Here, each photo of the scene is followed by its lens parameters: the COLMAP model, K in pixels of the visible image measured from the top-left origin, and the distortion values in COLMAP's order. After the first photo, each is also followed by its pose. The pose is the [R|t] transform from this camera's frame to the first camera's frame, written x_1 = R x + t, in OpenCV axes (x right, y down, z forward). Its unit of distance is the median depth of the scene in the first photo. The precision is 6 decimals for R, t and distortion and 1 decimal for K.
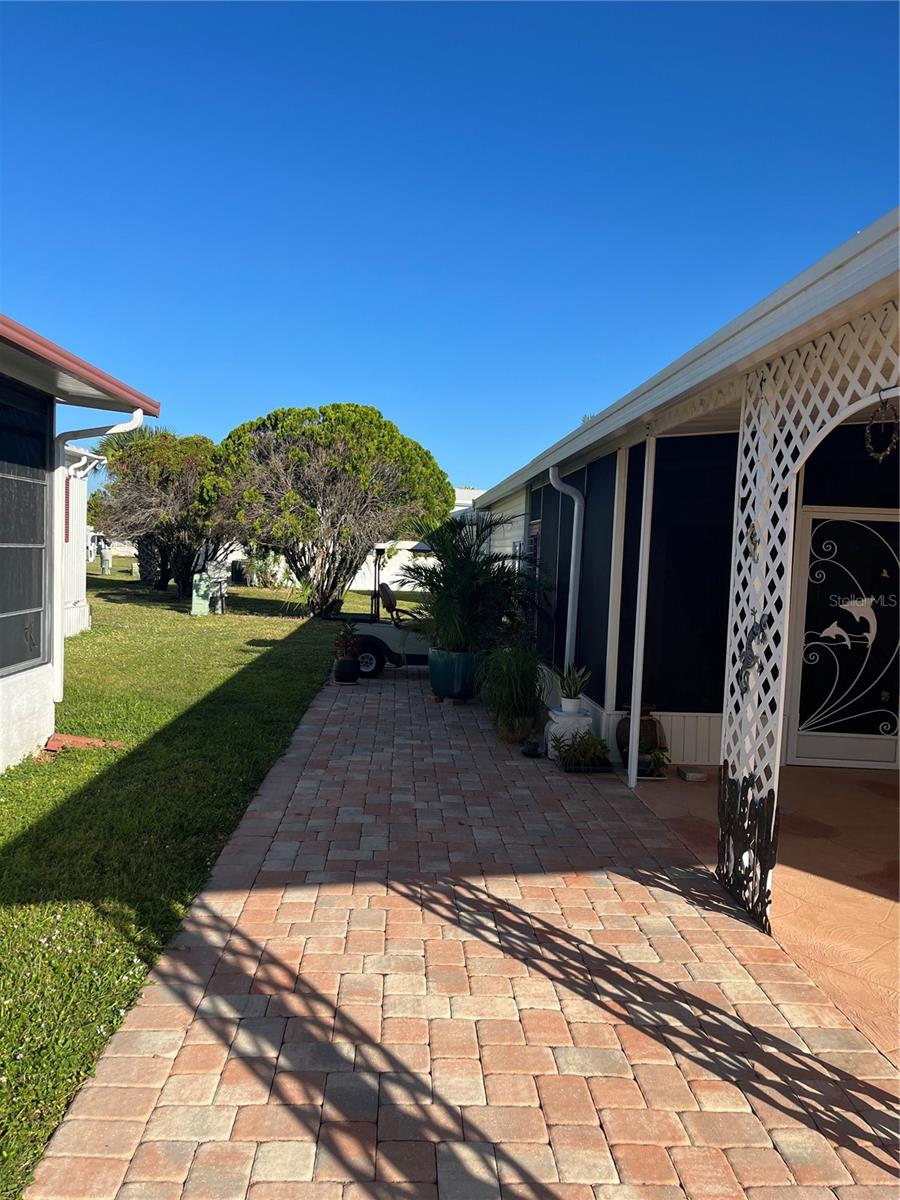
lens RADIAL K [[915.1, 0, 437.8], [0, 915.1, 606.8], [0, 0, 1]] dist [0.051814, -0.009439]
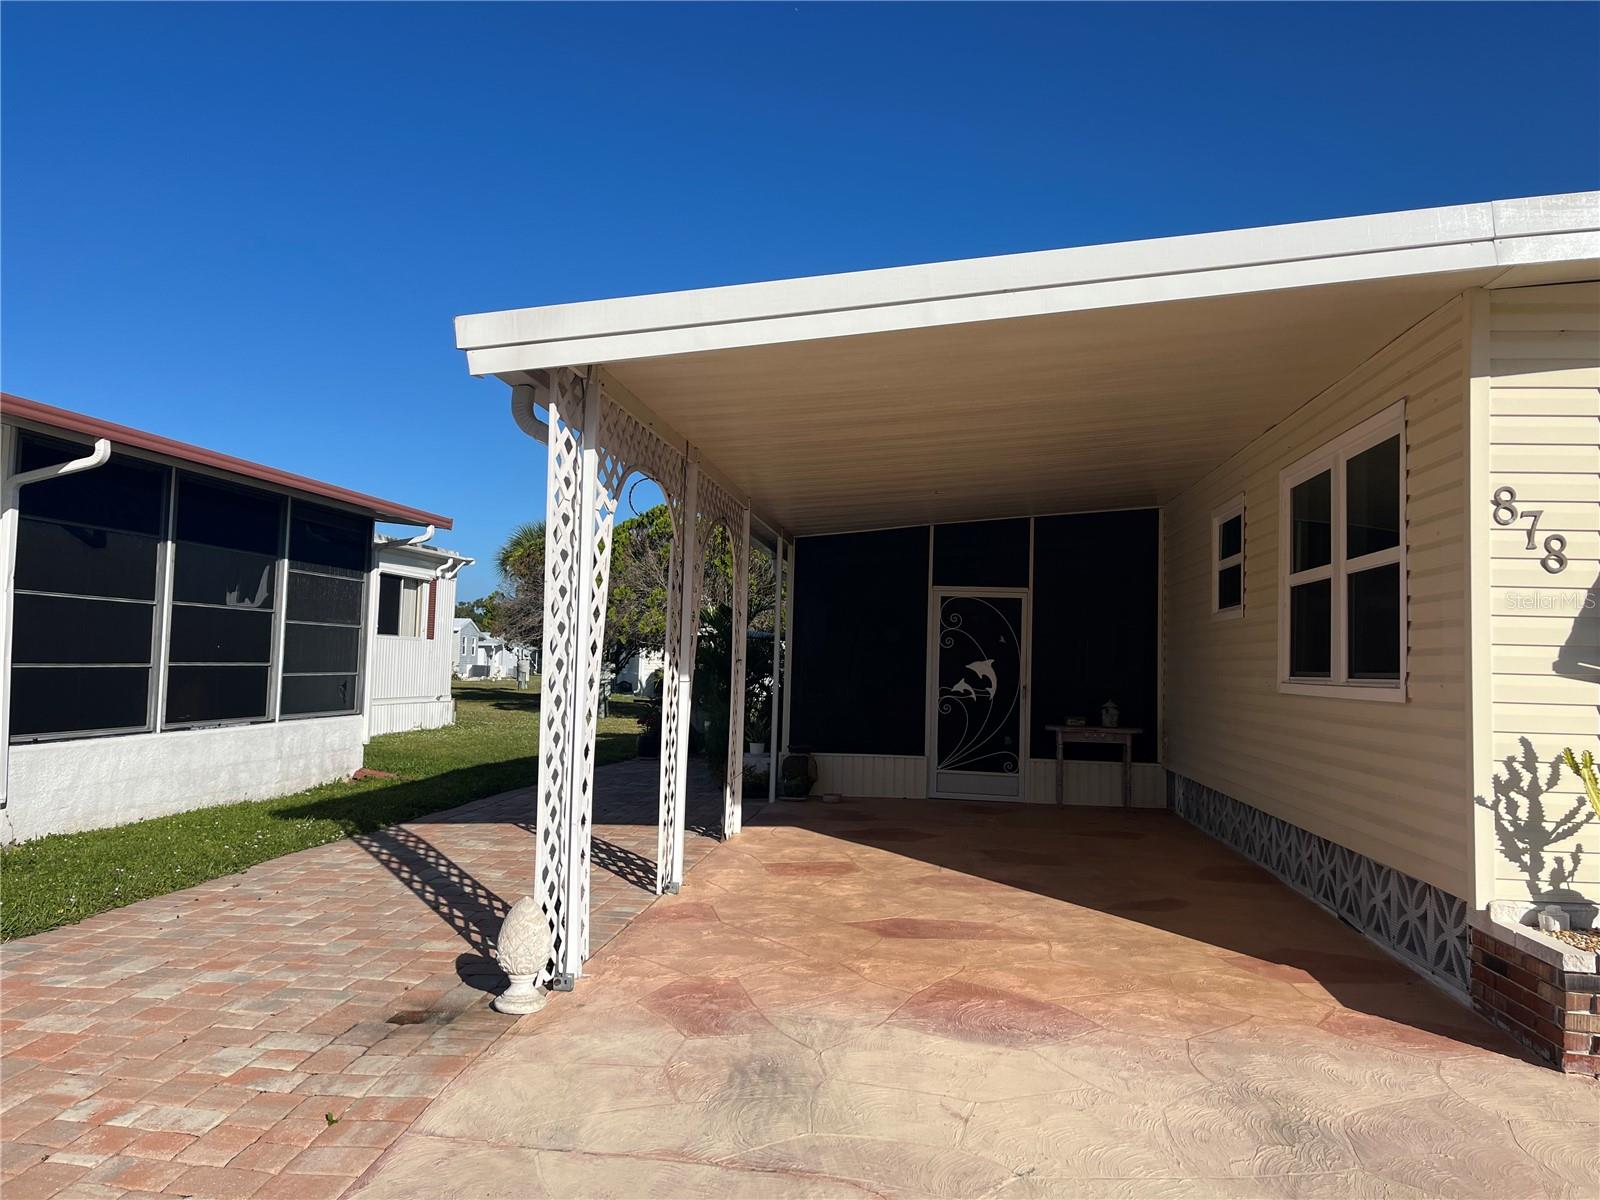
lens RADIAL K [[1220.1, 0, 814.4], [0, 1220.1, 595.3], [0, 0, 1]] dist [0.051814, -0.009439]
pose [[0.989422, -0.018641, -0.143863, 0.470306], [0.000987, 0.992551, -0.121825, 0.103771], [0.145062, 0.120395, 0.982070, -0.646531]]
